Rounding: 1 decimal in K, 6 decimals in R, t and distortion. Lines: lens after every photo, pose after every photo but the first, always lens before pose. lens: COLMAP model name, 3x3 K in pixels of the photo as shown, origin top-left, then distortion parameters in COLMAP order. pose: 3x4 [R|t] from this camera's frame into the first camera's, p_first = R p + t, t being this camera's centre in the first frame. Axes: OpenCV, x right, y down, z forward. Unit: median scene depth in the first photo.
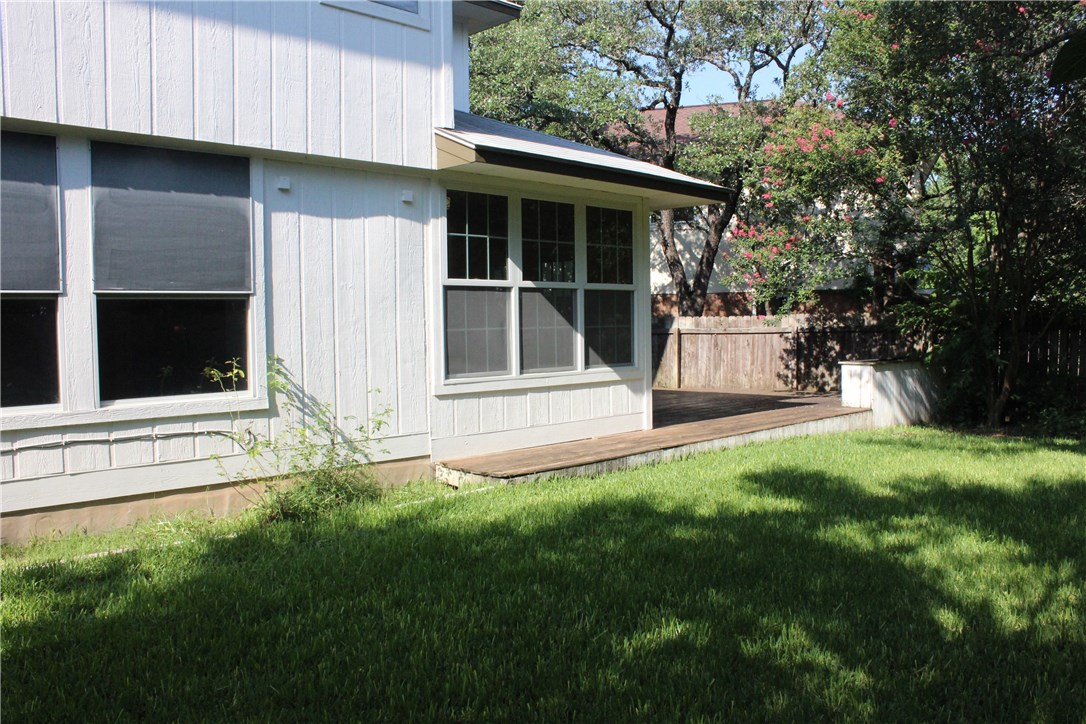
lens RADIAL K [[913.3, 0, 543.0], [0, 913.3, 361.8], [0, 0, 1]] dist [-0.146081, 0.121513]
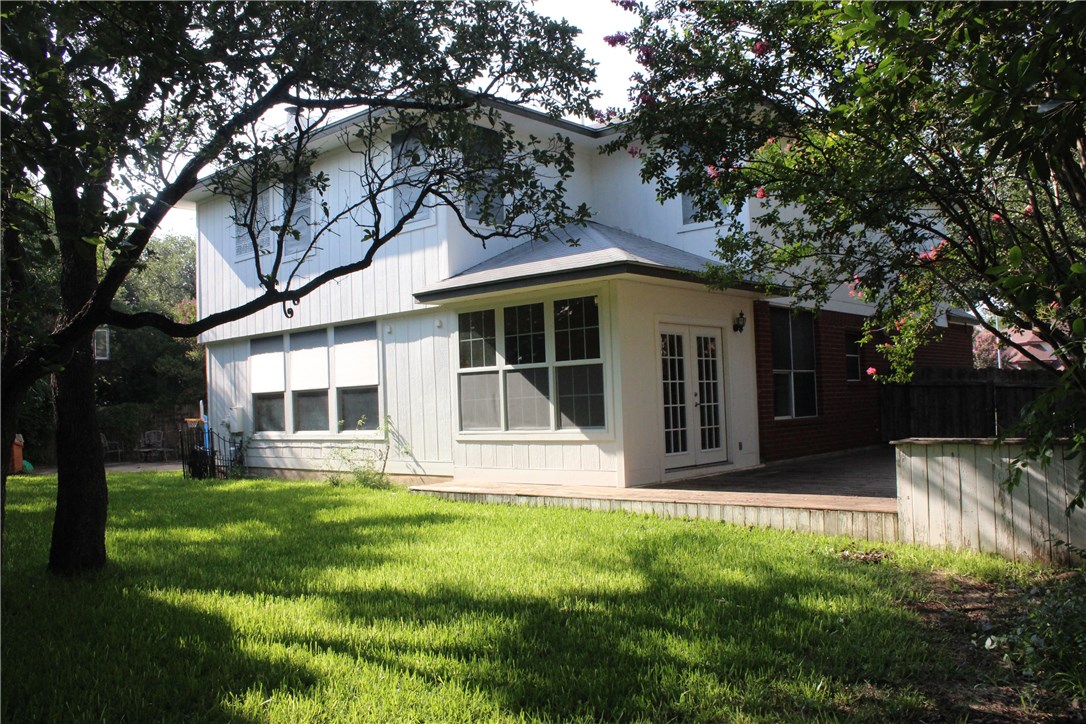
lens RADIAL K [[913.3, 0, 542.7], [0, 913.3, 364.2], [0, 0, 1]] dist [-0.146081, 0.121513]
pose [[0.071412, -0.031853, -0.996938, 1.388617], [-0.011199, 0.999401, -0.032734, -0.043427], [0.997384, 0.013502, 0.071012, 0.941496]]
